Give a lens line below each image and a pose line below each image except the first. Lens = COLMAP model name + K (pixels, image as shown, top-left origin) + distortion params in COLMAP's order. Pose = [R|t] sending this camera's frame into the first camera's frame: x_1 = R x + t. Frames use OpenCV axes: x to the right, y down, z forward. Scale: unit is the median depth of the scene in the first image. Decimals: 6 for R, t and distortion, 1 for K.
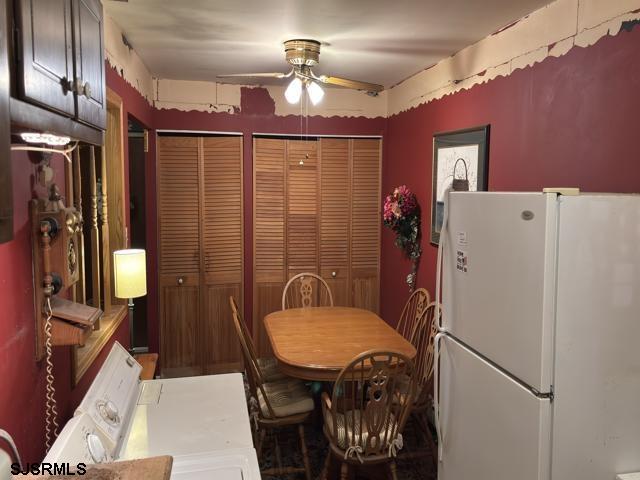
lens RADIAL K [[481.8, 0, 320.2], [0, 481.8, 244.8], [0, 0, 1]] dist [0.045868, -0.038716]
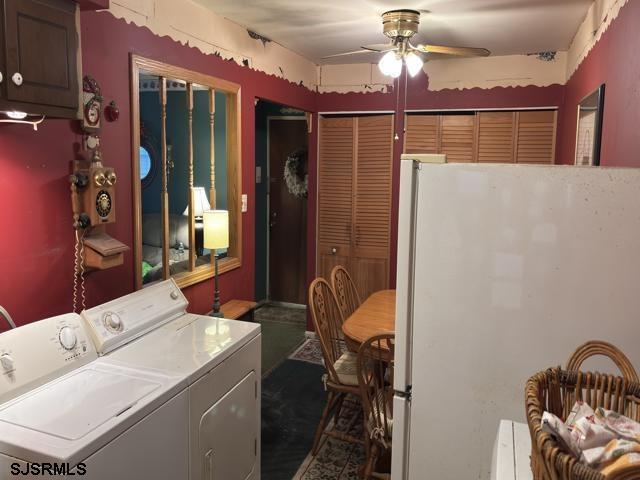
lens RADIAL K [[481.8, 0, 318.2], [0, 481.8, 238.4], [0, 0, 1]] dist [0.045868, -0.038716]
pose [[0.834685, 0.098101, -0.541920, 0.391850], [-0.088606, 0.995109, 0.043665, 0.004473], [0.543553, 0.011571, 0.839295, 0.095372]]
